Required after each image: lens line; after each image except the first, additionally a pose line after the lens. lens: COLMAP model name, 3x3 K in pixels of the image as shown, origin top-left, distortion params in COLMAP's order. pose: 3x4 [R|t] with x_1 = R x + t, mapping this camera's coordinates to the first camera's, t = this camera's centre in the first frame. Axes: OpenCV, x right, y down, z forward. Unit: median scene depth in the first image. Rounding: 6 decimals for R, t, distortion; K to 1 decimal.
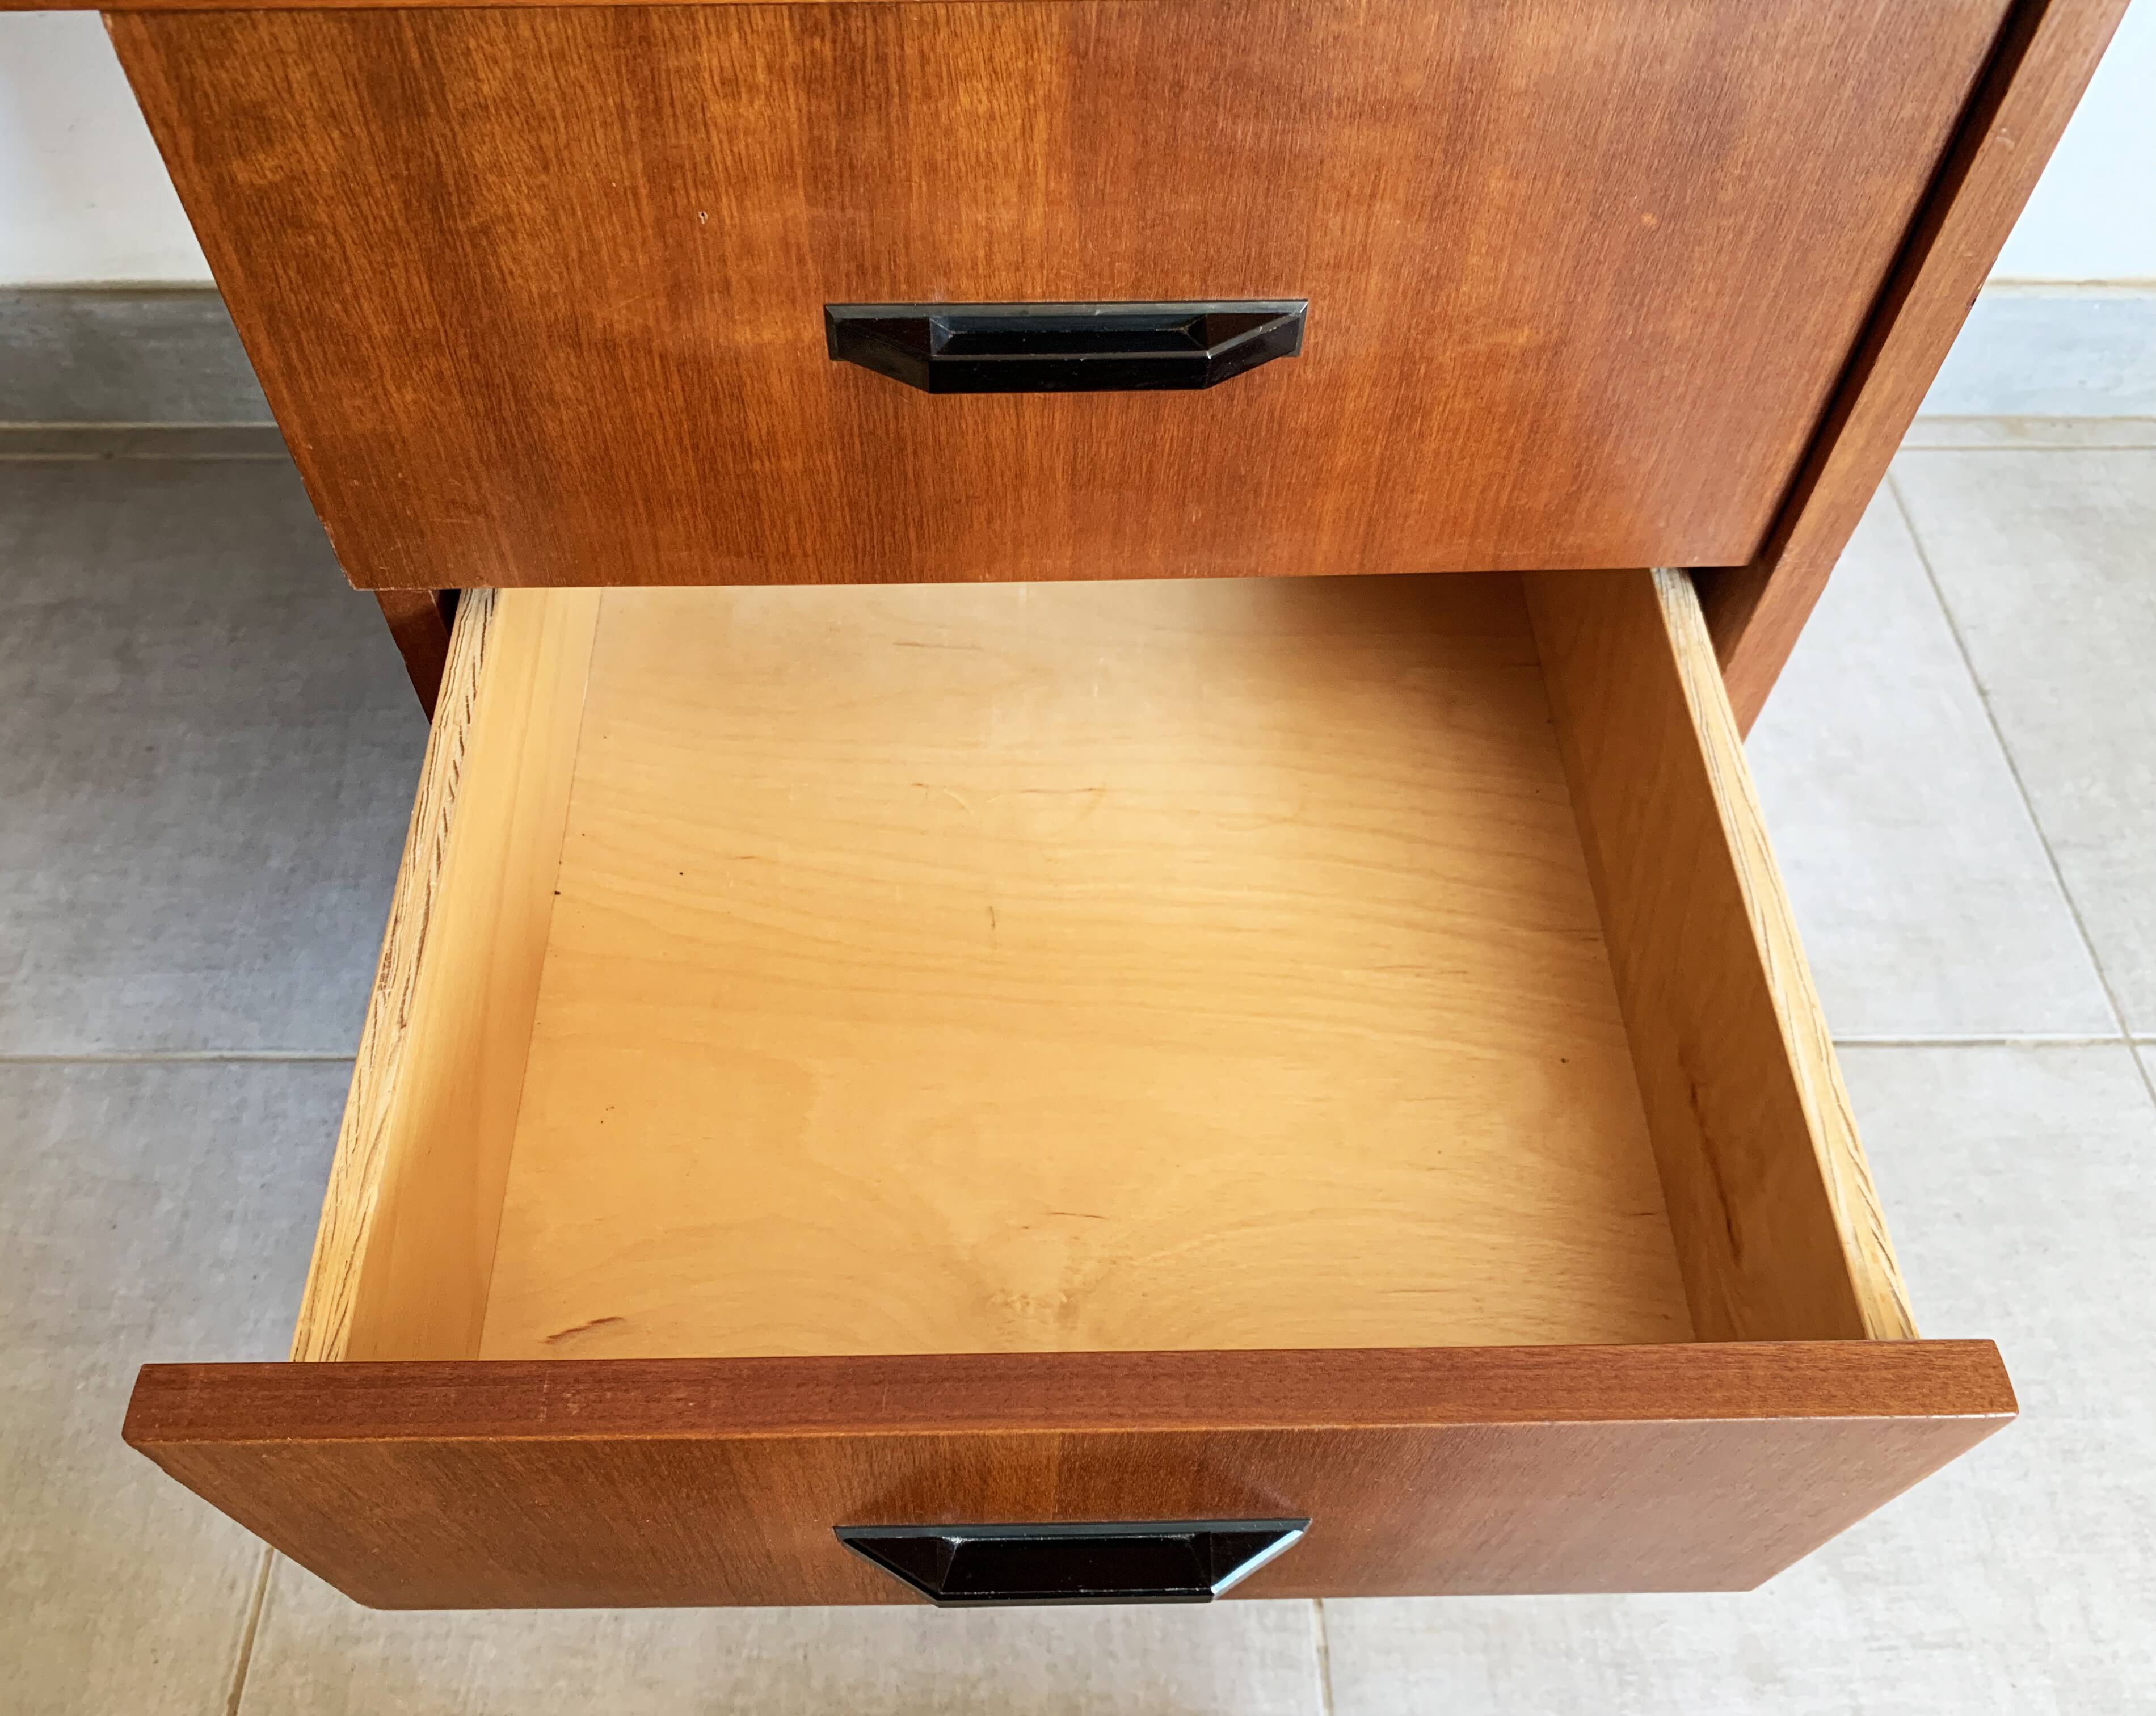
lens RADIAL K [[1771.3, 0, 1028.3], [0, 1771.3, 838.6], [0, 0, 1]] dist [-0.004681, 0.017493]
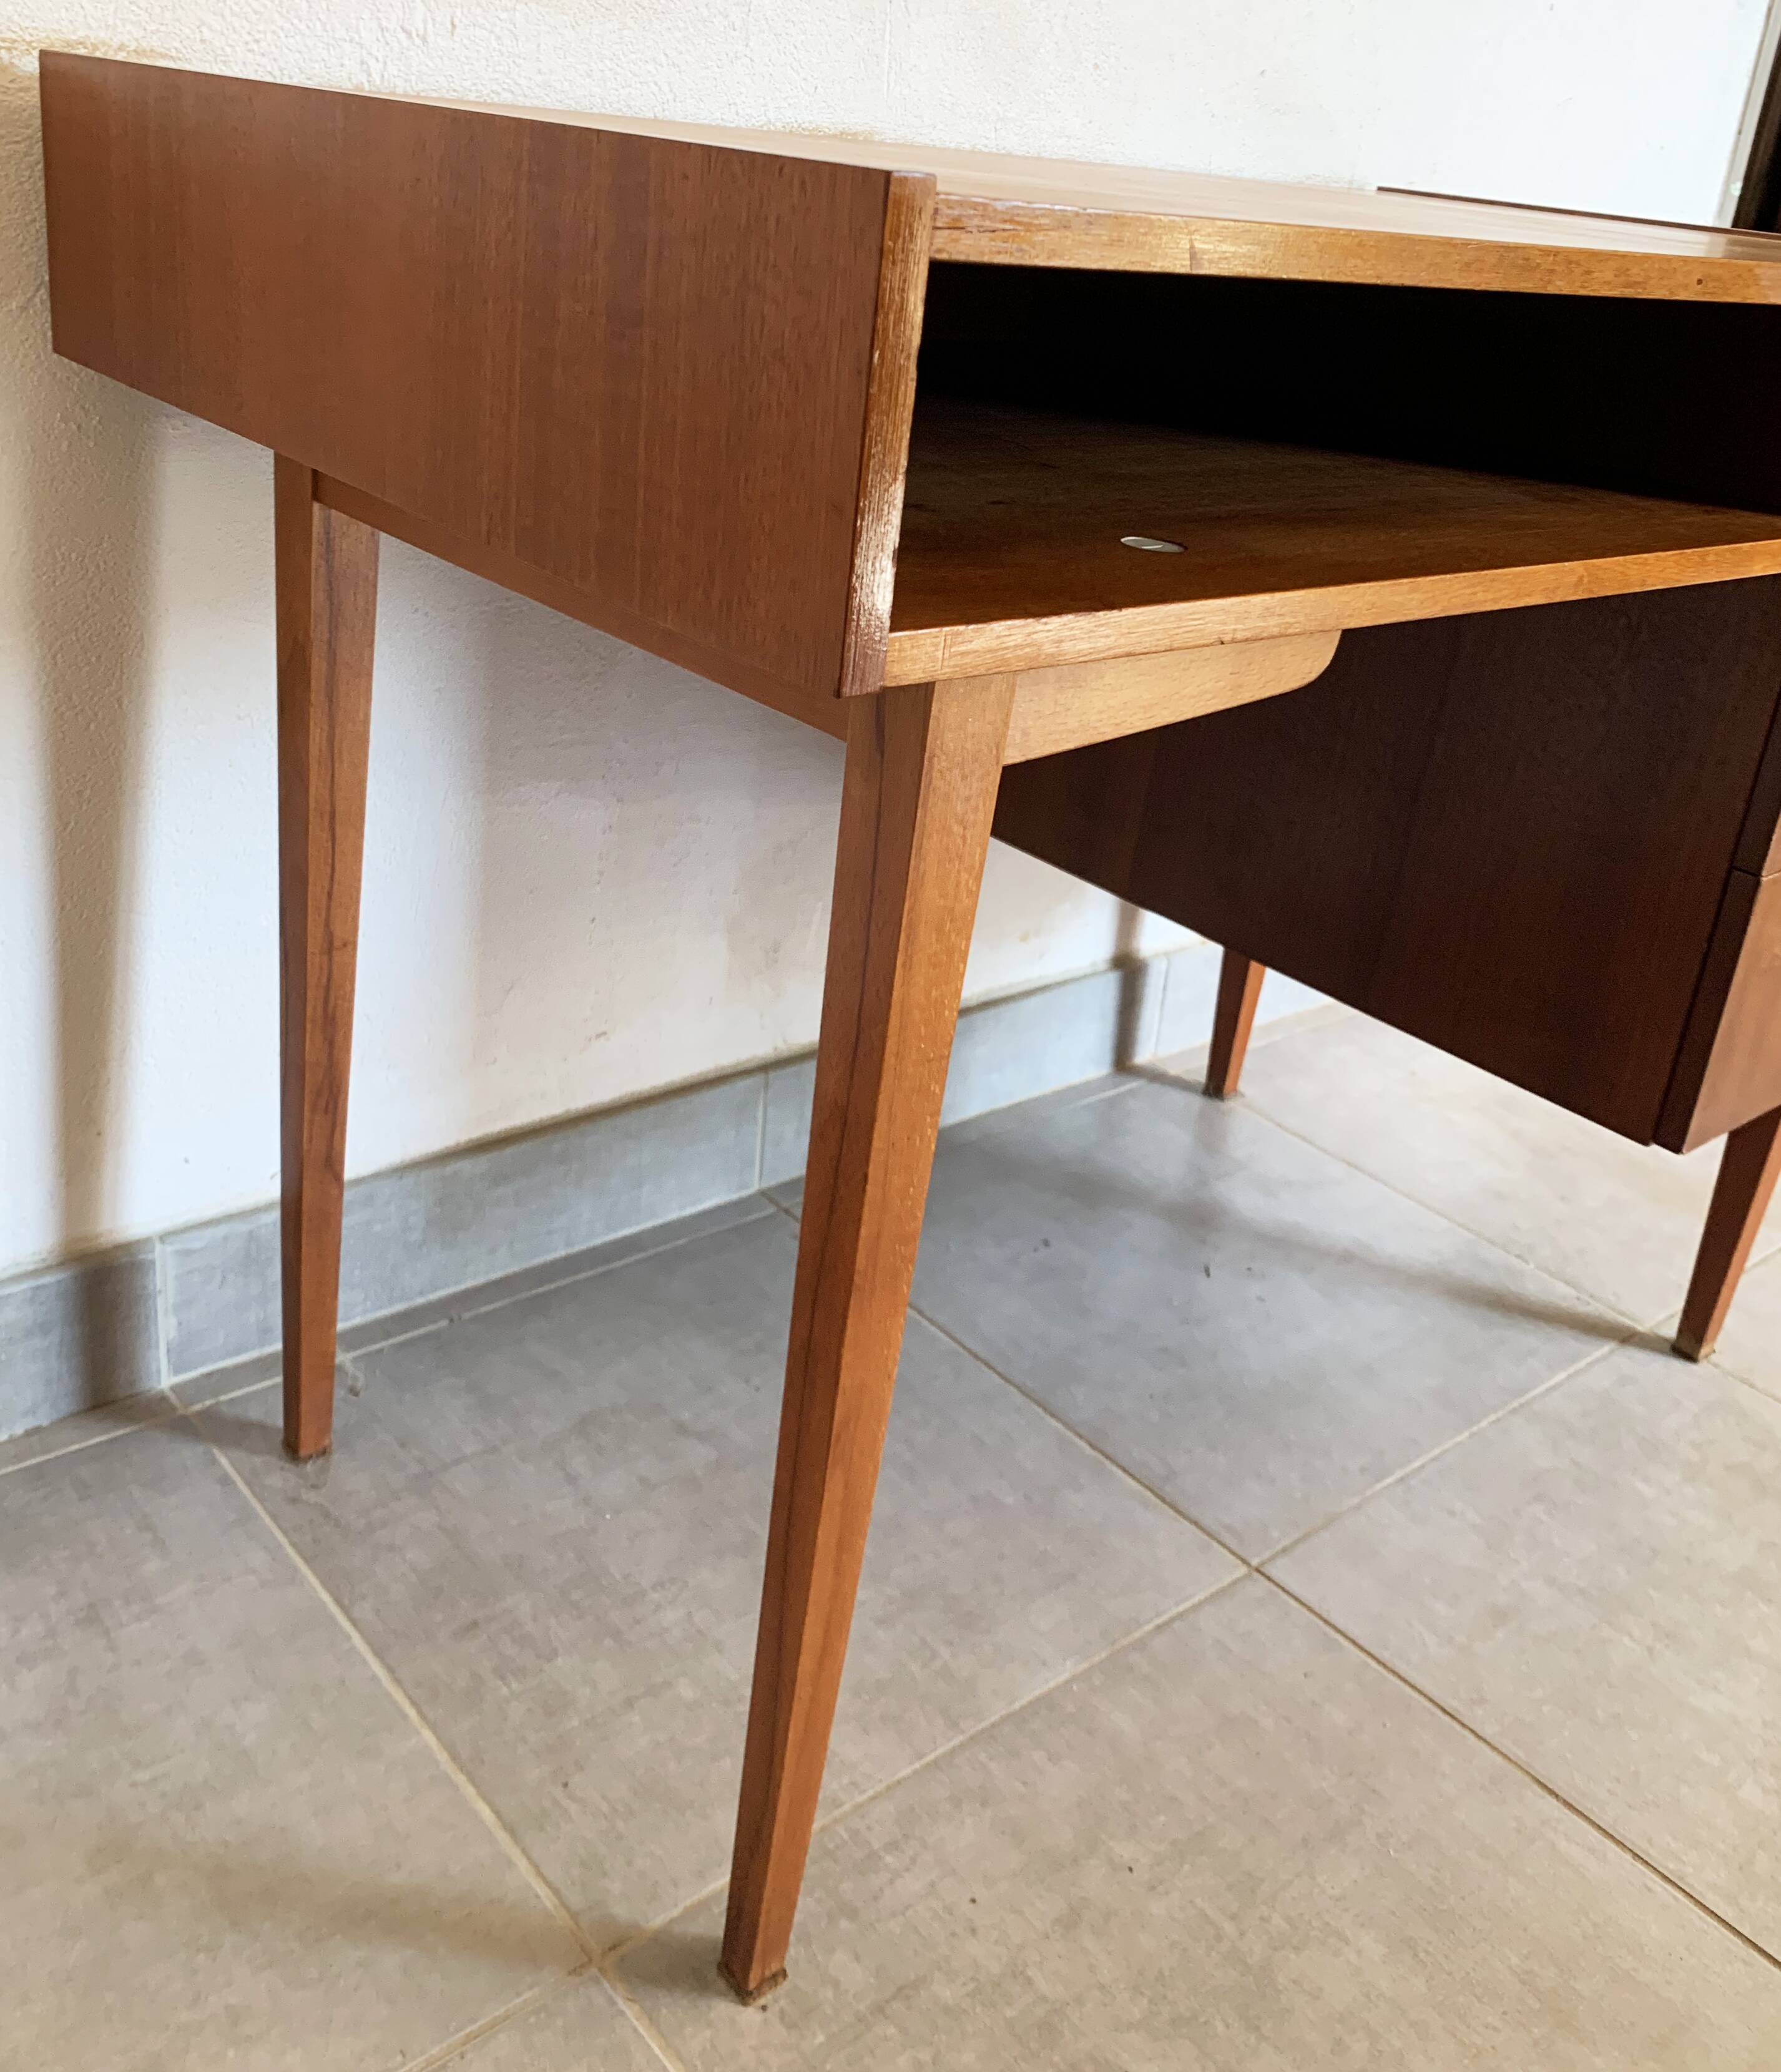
lens RADIAL K [[1929.7, 0, 838.6], [0, 1929.7, 855.2], [0, 0, 1]] dist [-0.012925, 0.000000]
pose [[0.776415, -0.153984, 0.611121, -1.551551], [0.446528, 0.818707, -0.361015, 0.093156], [-0.444738, 0.553180, 0.704415, -0.008130]]
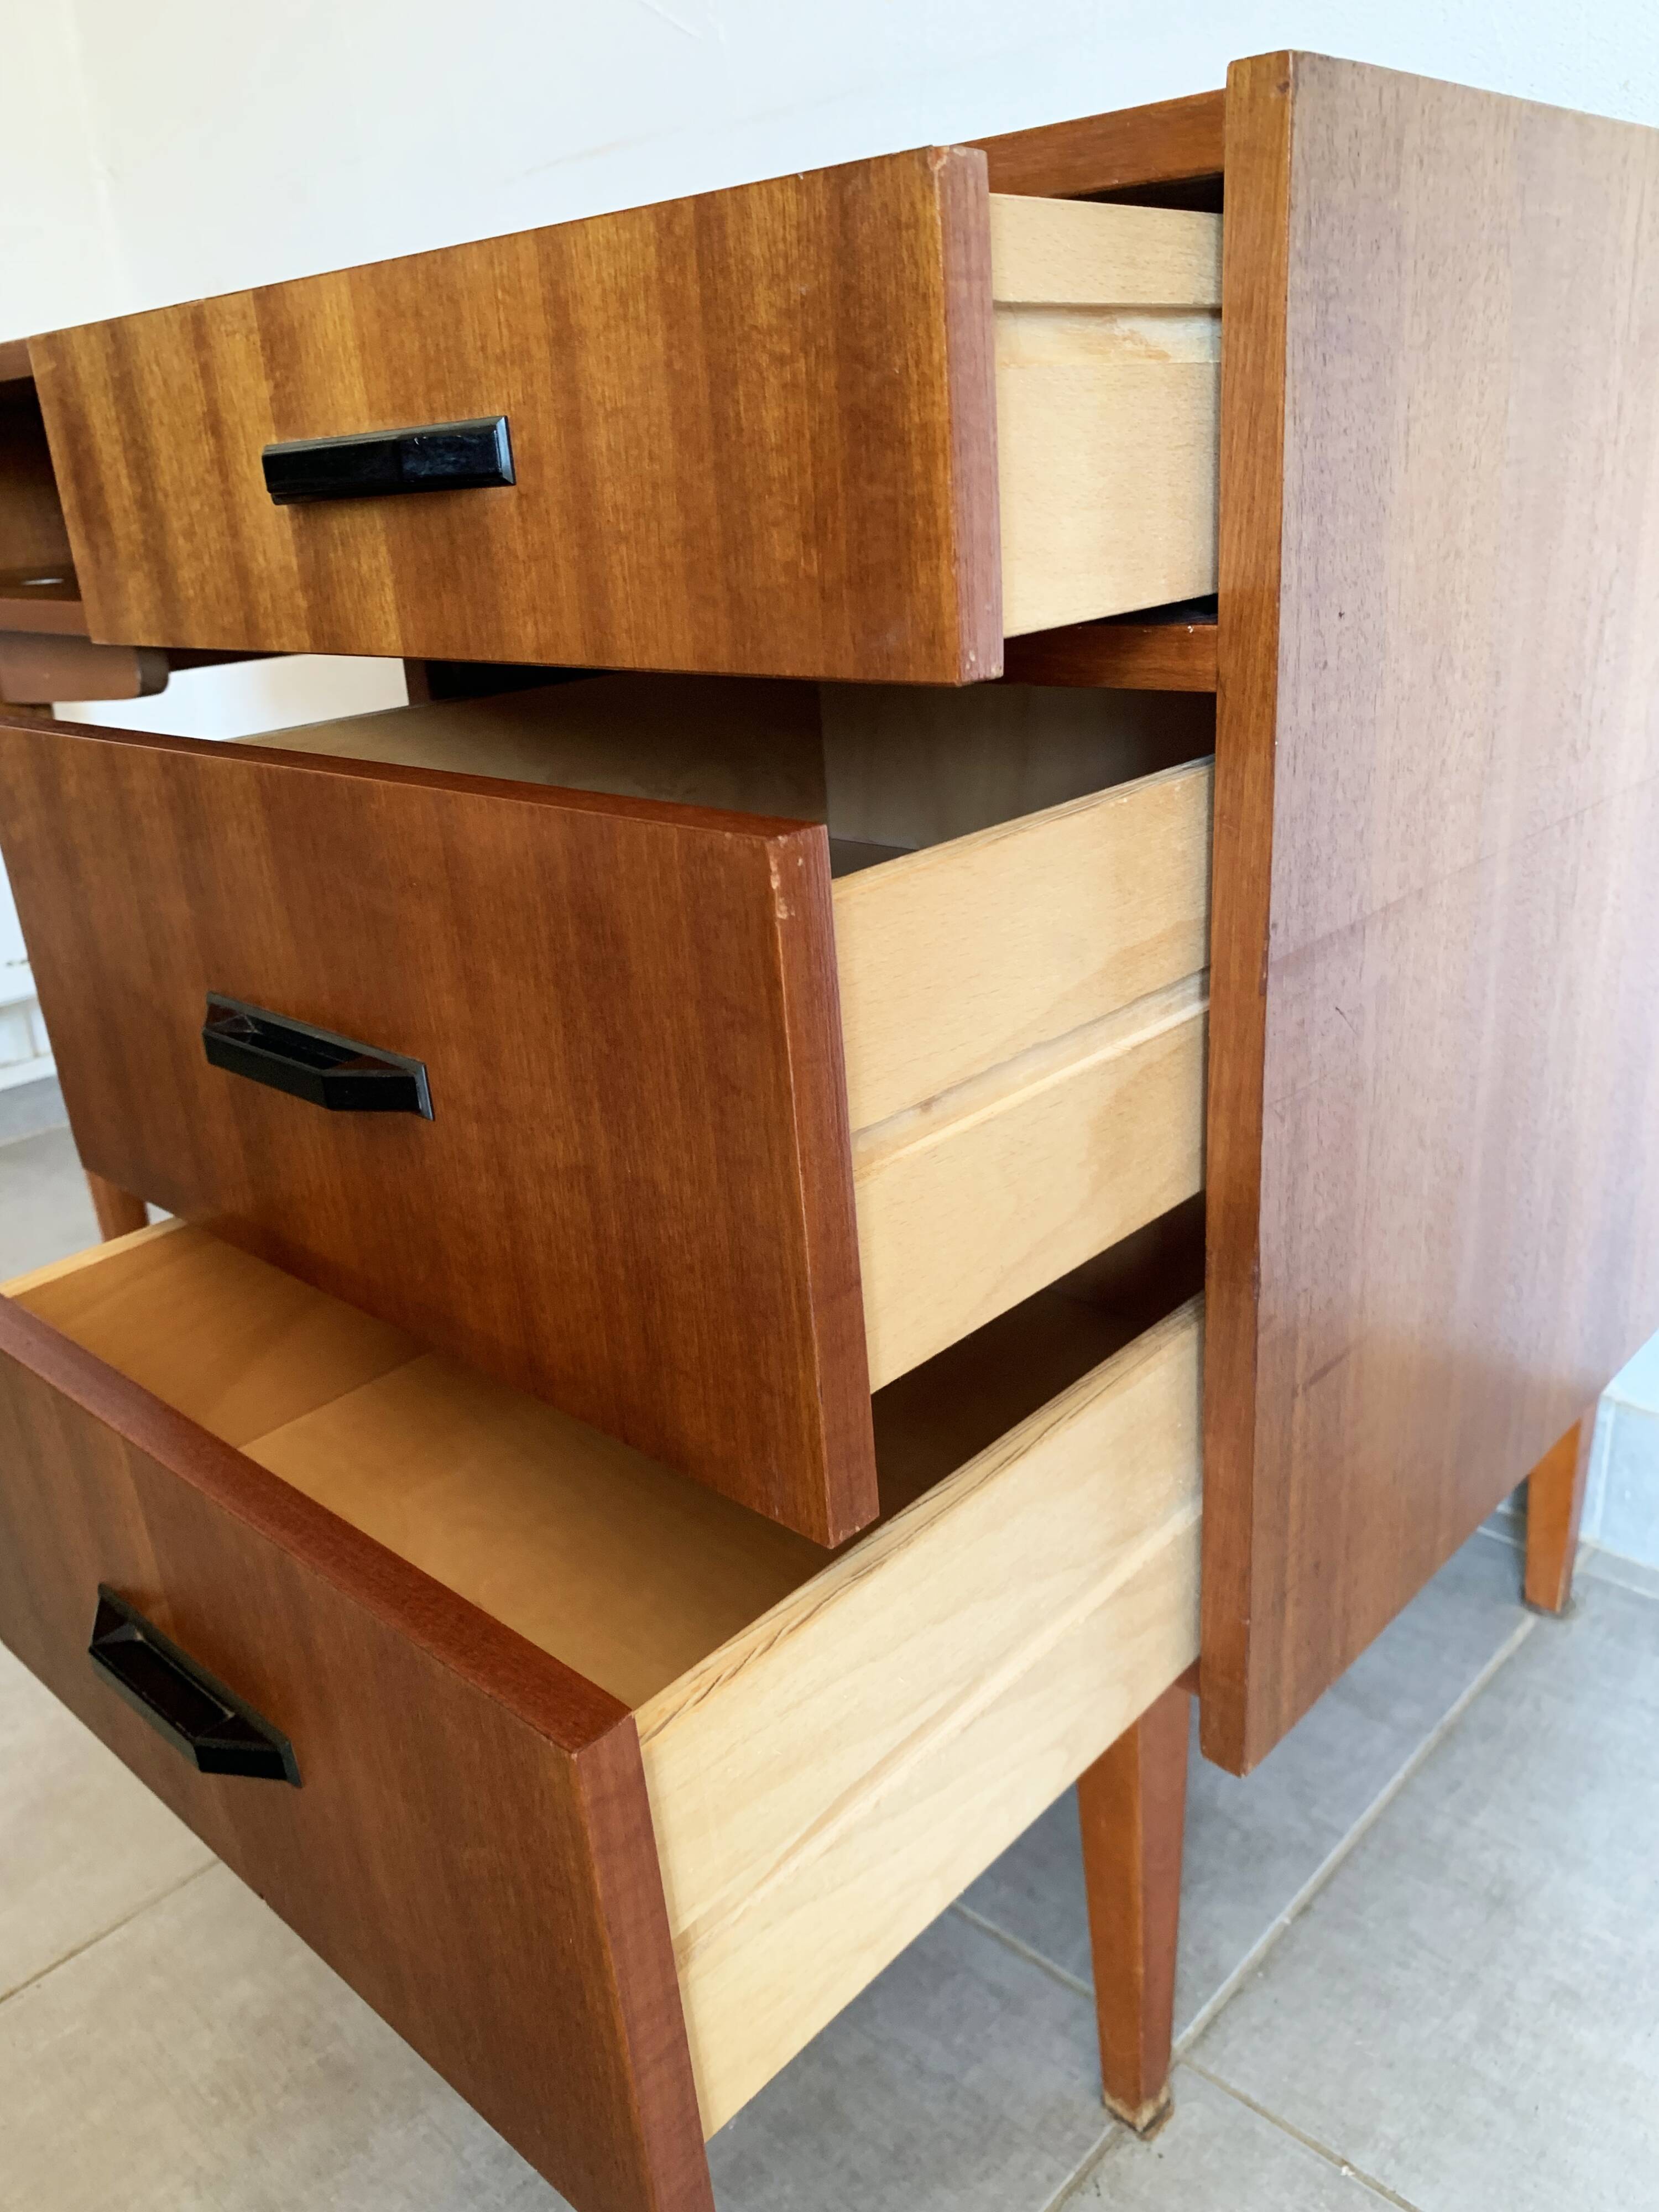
lens RADIAL K [[1720.6, 0, 846.1], [0, 1720.6, 1104.4], [0, 0, 1]] dist [-0.010581, 0.017918]
pose [[0.721608, 0.204521, -0.661402, 0.591096], [-0.519784, 0.791098, -0.322473, 0.130709], [0.457281, 0.576485, 0.677169, 0.104494]]
